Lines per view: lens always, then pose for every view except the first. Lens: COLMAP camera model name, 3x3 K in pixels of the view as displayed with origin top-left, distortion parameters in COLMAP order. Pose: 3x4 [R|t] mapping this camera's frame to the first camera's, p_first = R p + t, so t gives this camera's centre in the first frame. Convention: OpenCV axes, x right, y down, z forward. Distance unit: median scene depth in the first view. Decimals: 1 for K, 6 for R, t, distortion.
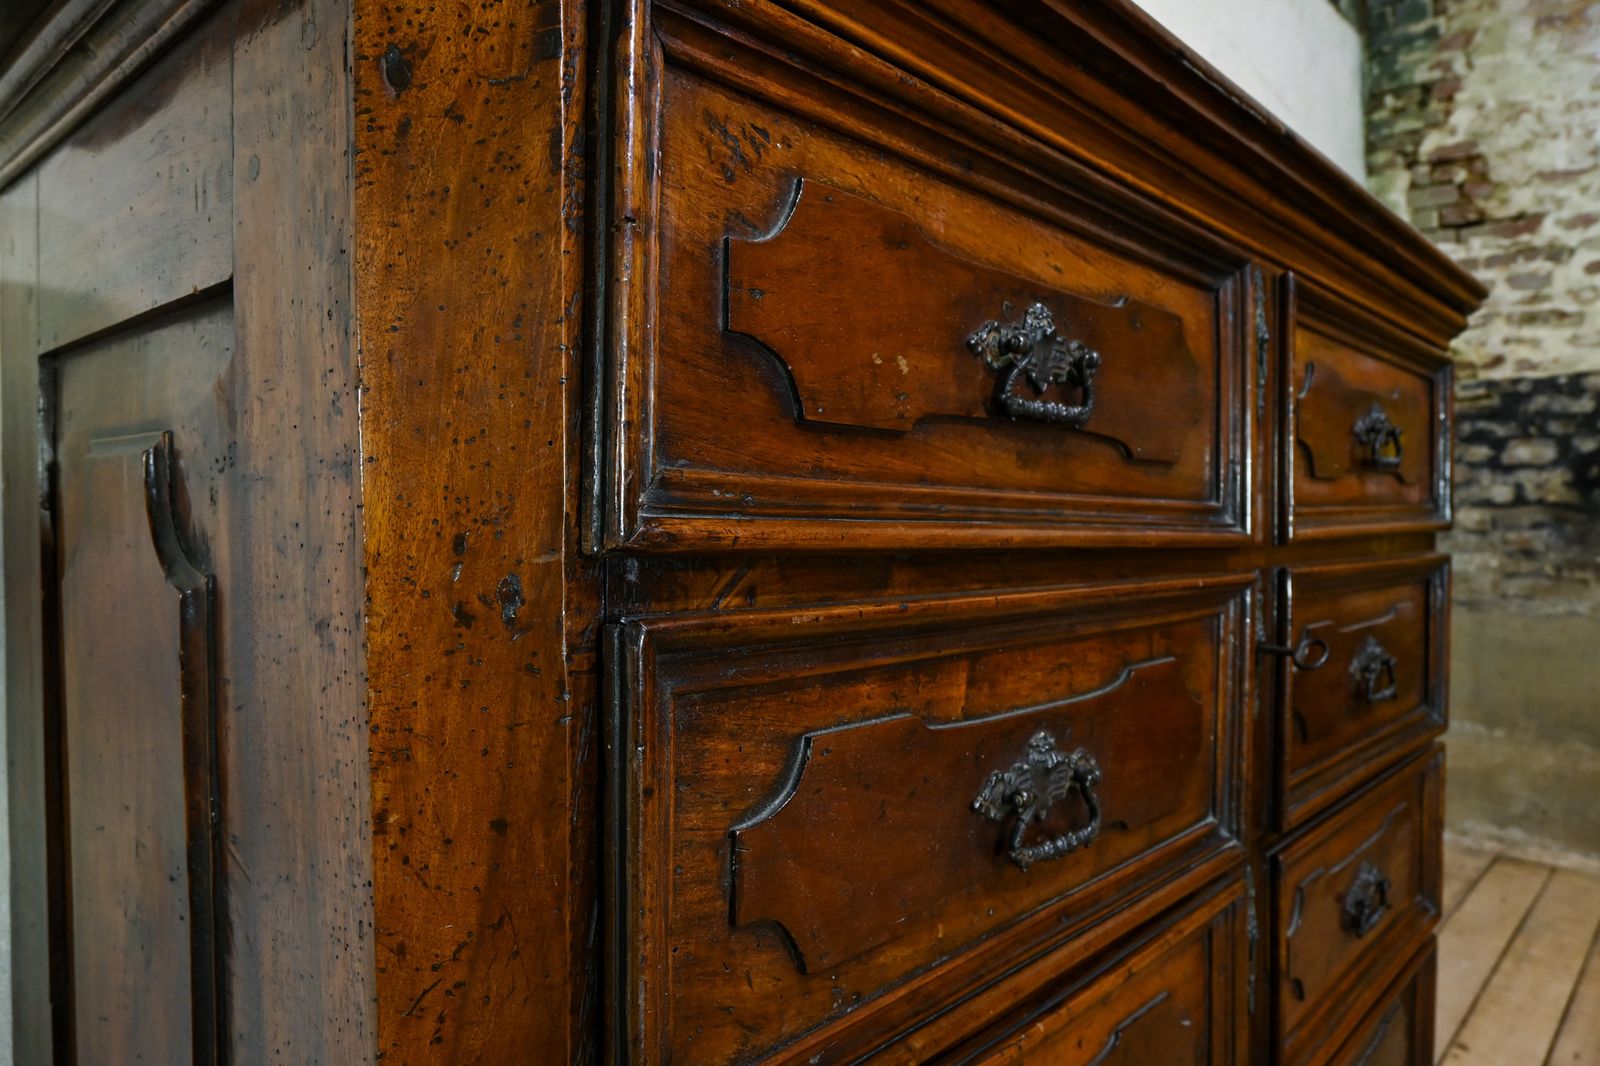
lens RADIAL K [[1085.5, 0, 802.9], [0, 1085.5, 538.8], [0, 0, 1]] dist [-0.011435, 0.001256]
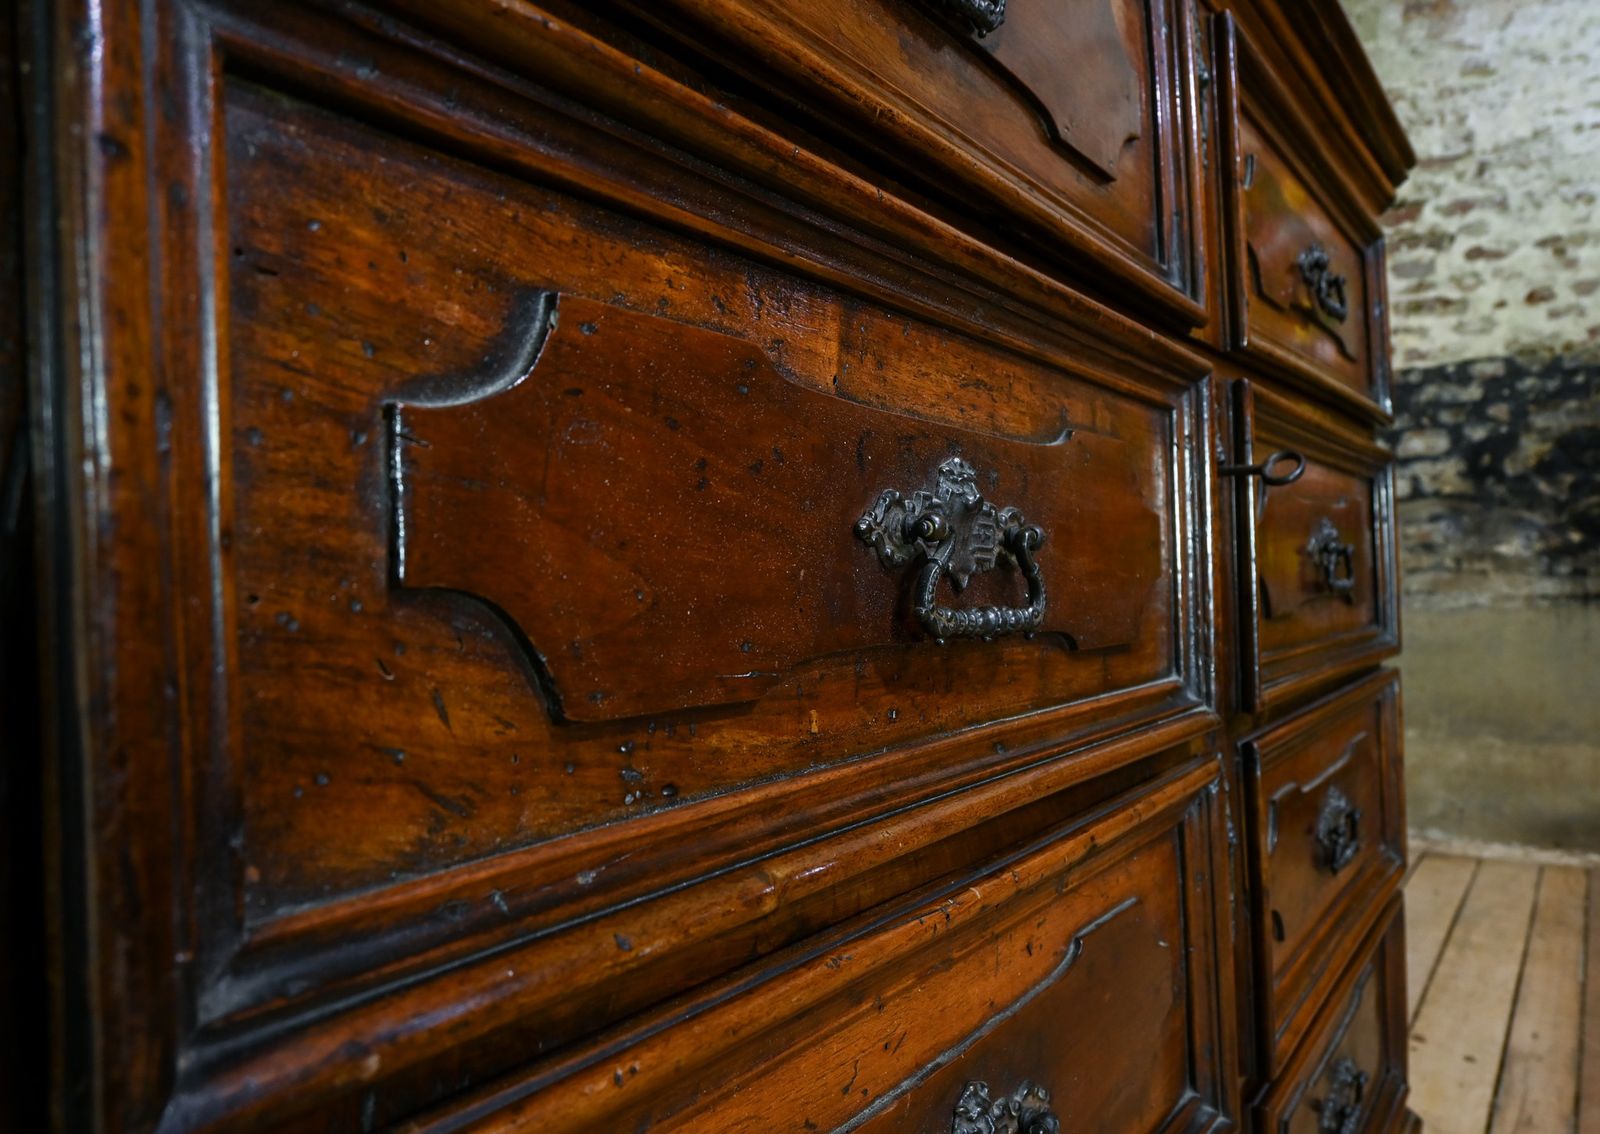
lens RADIAL K [[1157.4, 0, 856.7], [0, 1157.4, 572.8], [0, 0, 1]] dist [-0.013988, 0.004375]
pose [[0.988092, -0.037143, 0.149317, 0.022665], [0.042104, 0.998657, -0.030195, 0.122201], [-0.147995, 0.036123, 0.988328, 0.138369]]
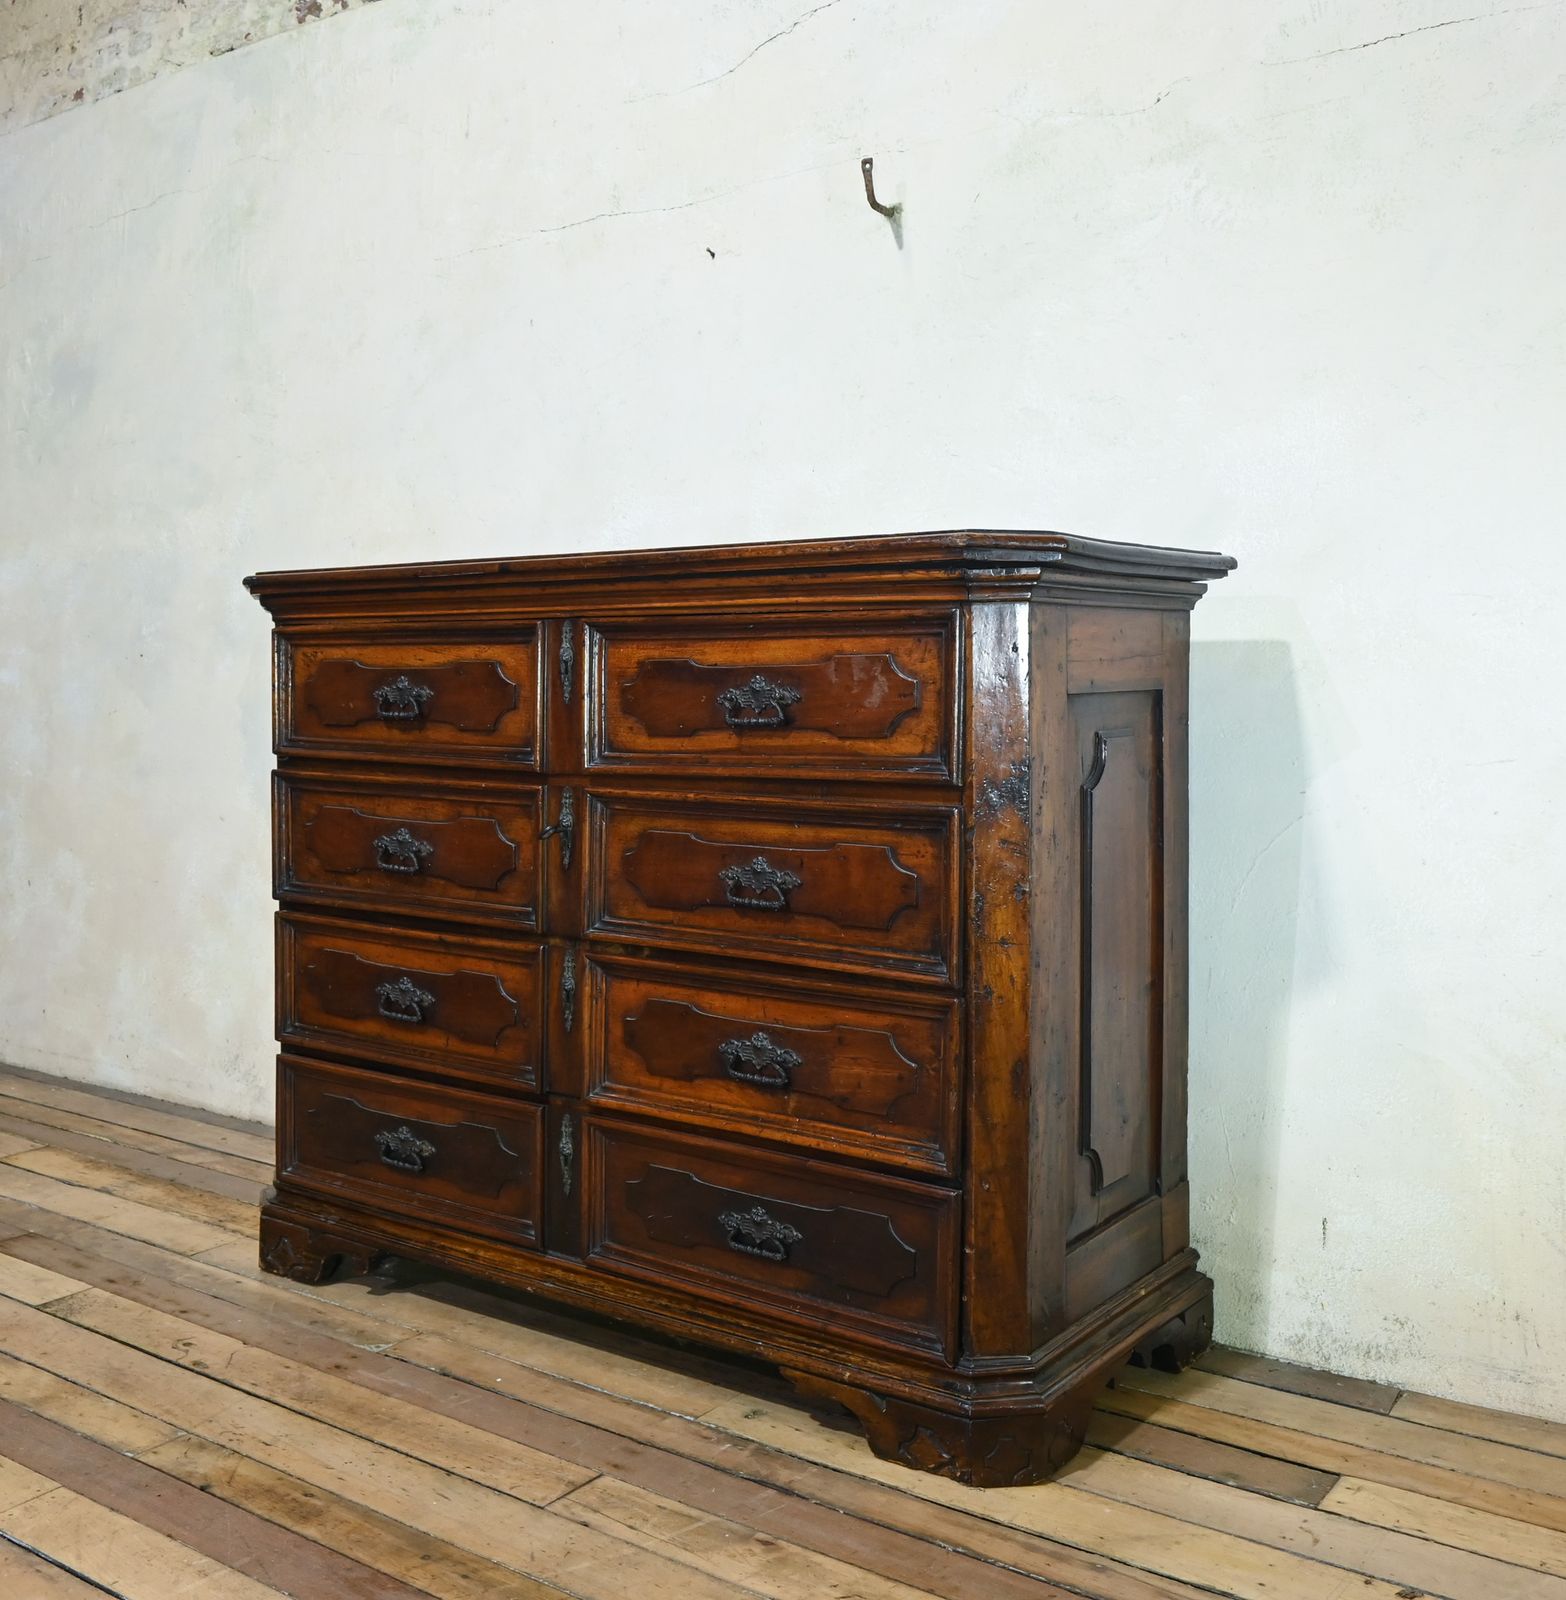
lens RADIAL K [[1778.9, 0, 715.7], [0, 1778.9, 732.0], [0, 0, 1]] dist [-0.017438, 0.000000]
pose [[0.068992, 0.027089, -0.997249, 2.206632], [-0.019251, 0.999481, 0.025818, -0.093380], [0.997431, 0.017417, 0.069478, 0.674669]]
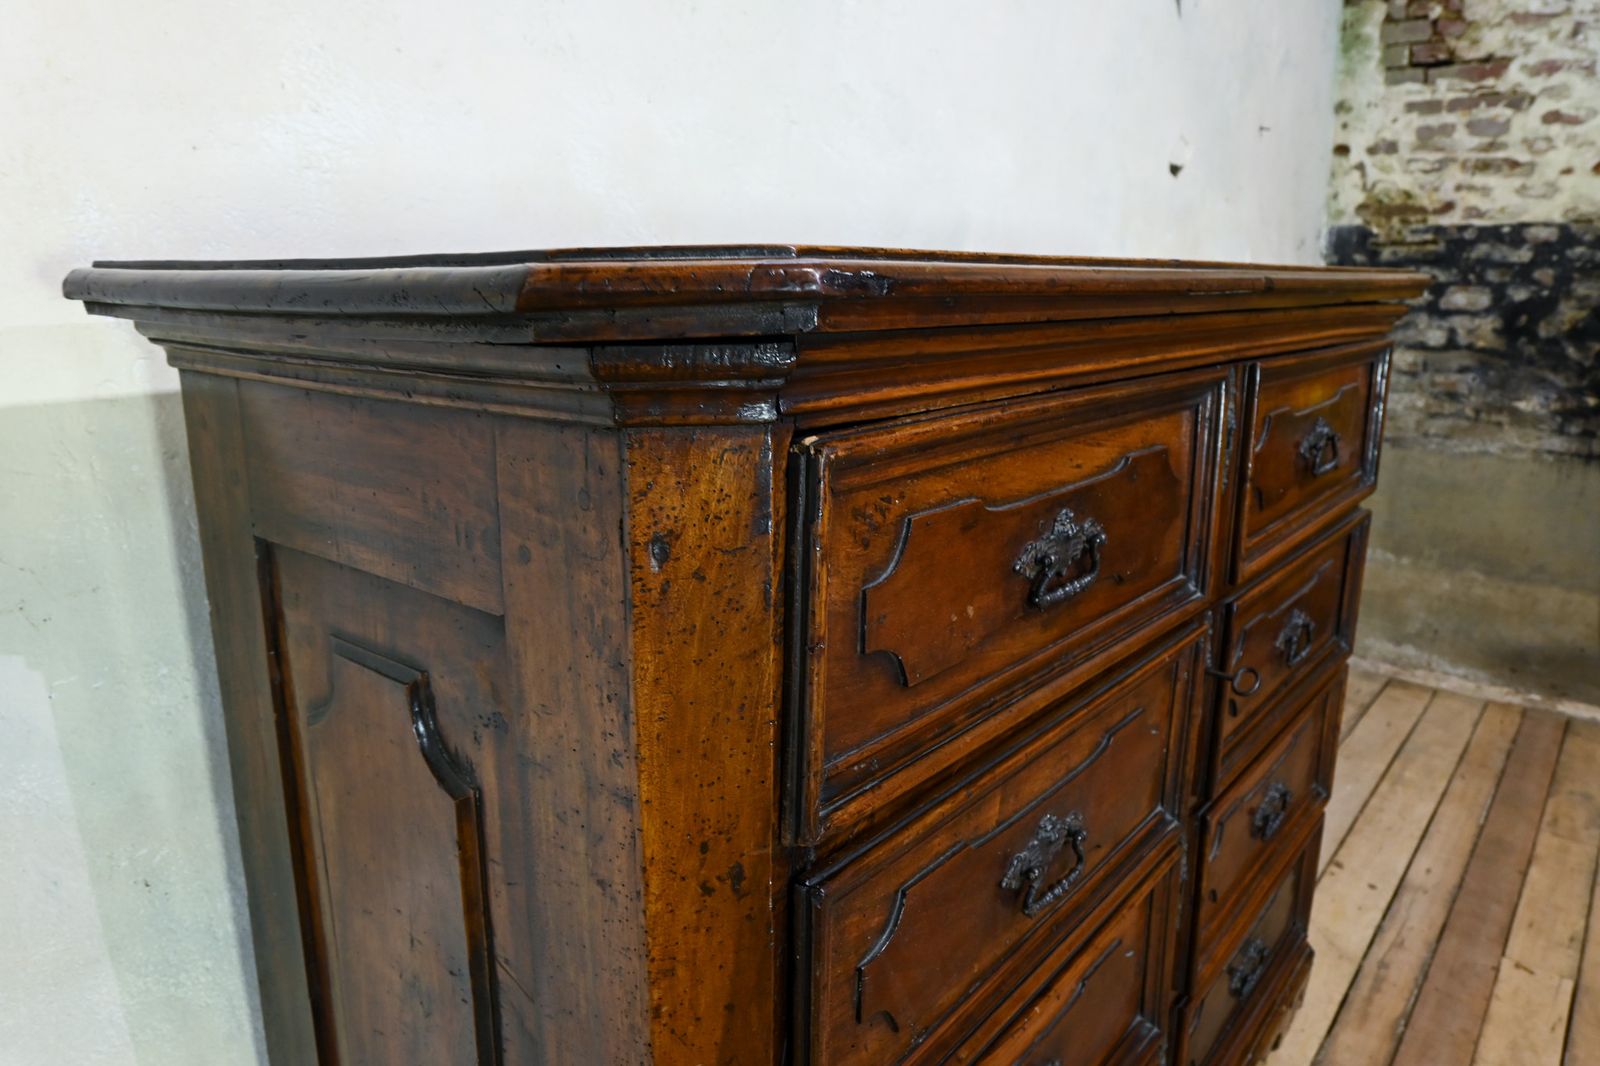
lens RADIAL K [[1085.5, 0, 805.5], [0, 1085.5, 529.2], [0, 0, 1]] dist [-0.011435, 0.001256]
pose [[0.998606, -0.004935, 0.052546, -0.070408], [-0.006267, 0.977486, 0.210906, -0.208650], [-0.052404, -0.210941, 0.976093, -0.109436]]
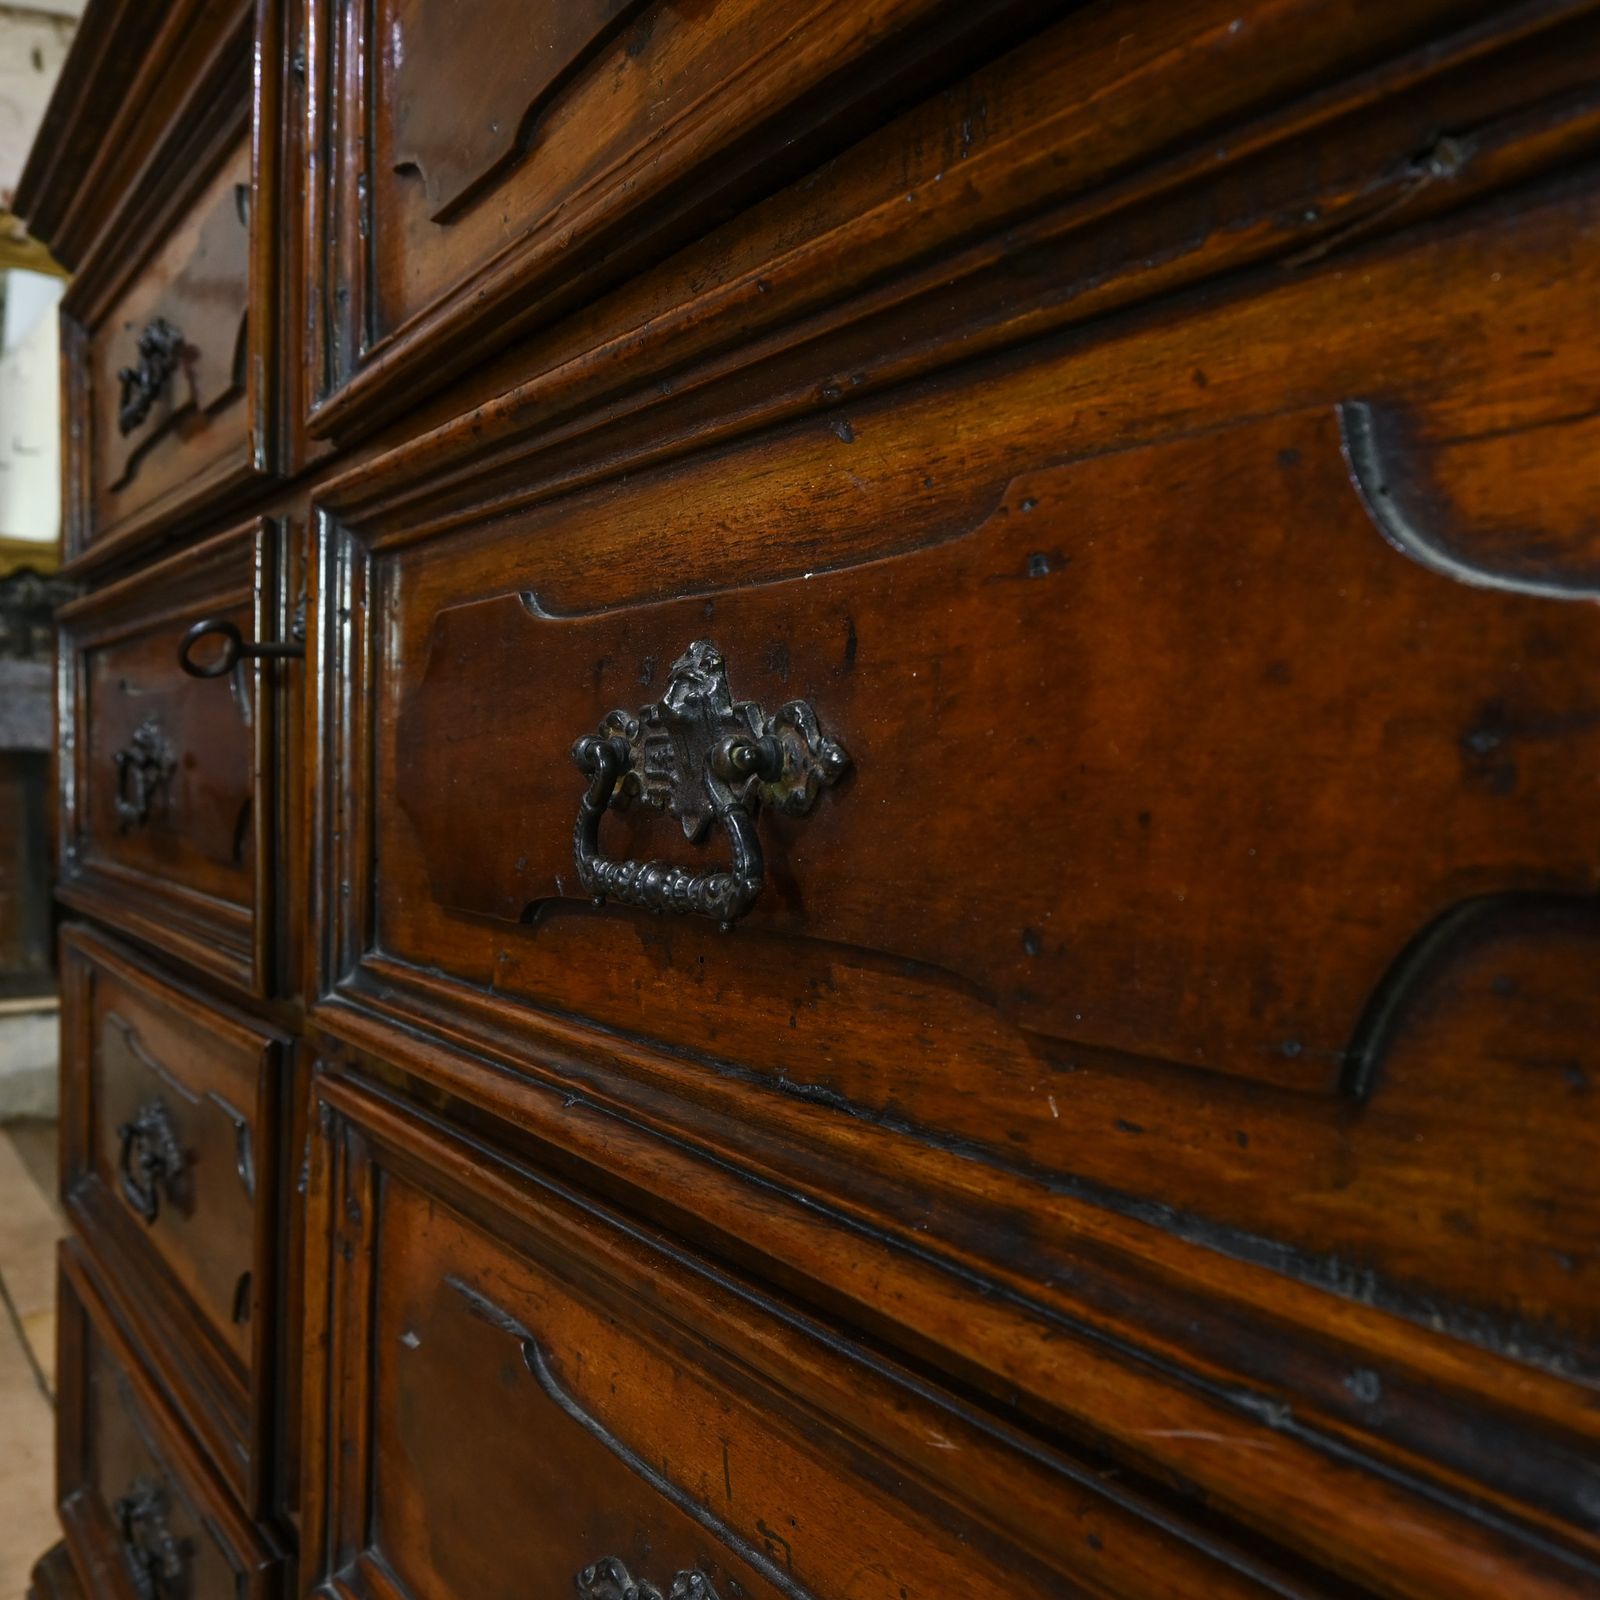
lens RADIAL K [[1654.4, 0, 797.9], [0, 1654.4, 799.0], [0, 0, 1]] dist [-0.006730, 0.000000]
pose [[-0.289237, 0.014069, -0.957154, 0.731950], [-0.022739, 0.999509, 0.021563, 0.098402], [0.956987, 0.028002, -0.288775, 0.952214]]
